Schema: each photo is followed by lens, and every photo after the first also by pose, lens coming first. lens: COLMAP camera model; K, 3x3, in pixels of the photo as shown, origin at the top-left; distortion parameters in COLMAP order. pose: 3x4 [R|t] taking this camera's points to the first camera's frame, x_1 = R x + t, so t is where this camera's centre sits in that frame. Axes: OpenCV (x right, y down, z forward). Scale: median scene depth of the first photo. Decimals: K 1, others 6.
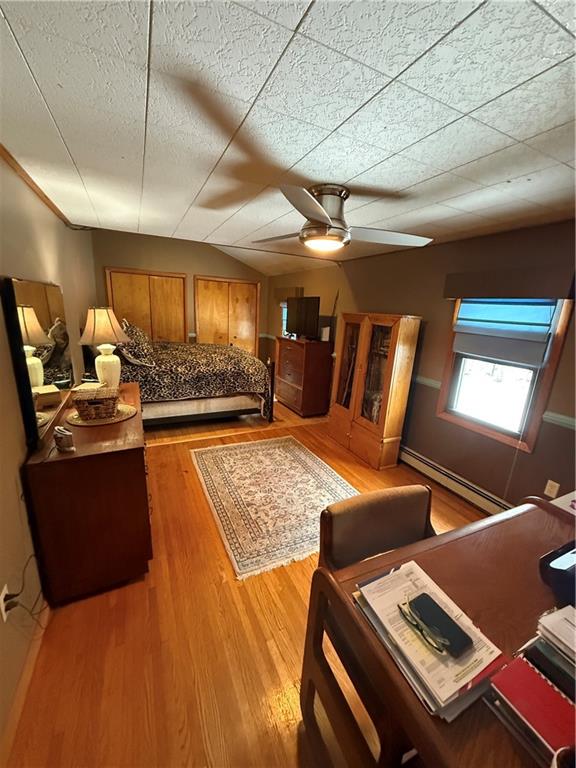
lens RADIAL K [[305.2, 0, 287.7], [0, 305.2, 385.6], [0, 0, 1]] dist [-0.002743, 0.000141]
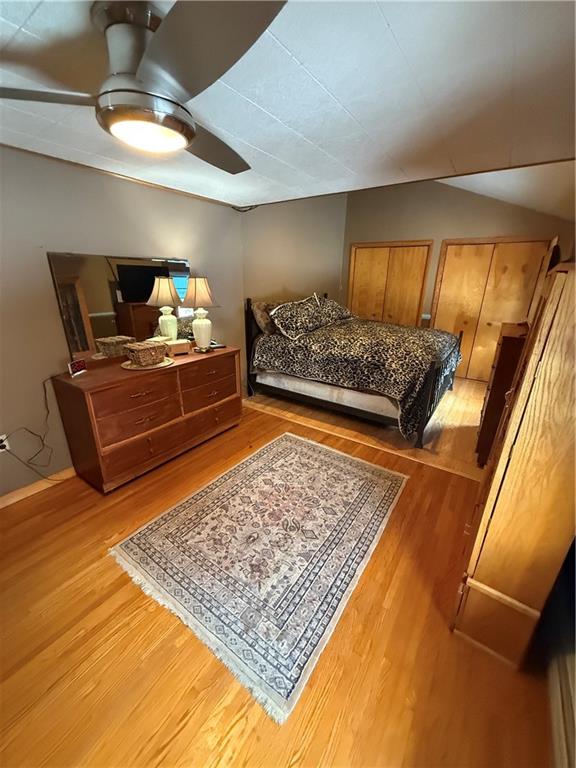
lens RADIAL K [[305.2, 0, 286.3], [0, 305.2, 384.5], [0, 0, 1]] dist [-0.002743, 0.000141]
pose [[0.483911, 0.246832, -0.839586, 0.397961], [-0.208252, 0.964317, 0.163472, -0.076325], [0.849977, 0.095739, 0.518047, 0.460197]]
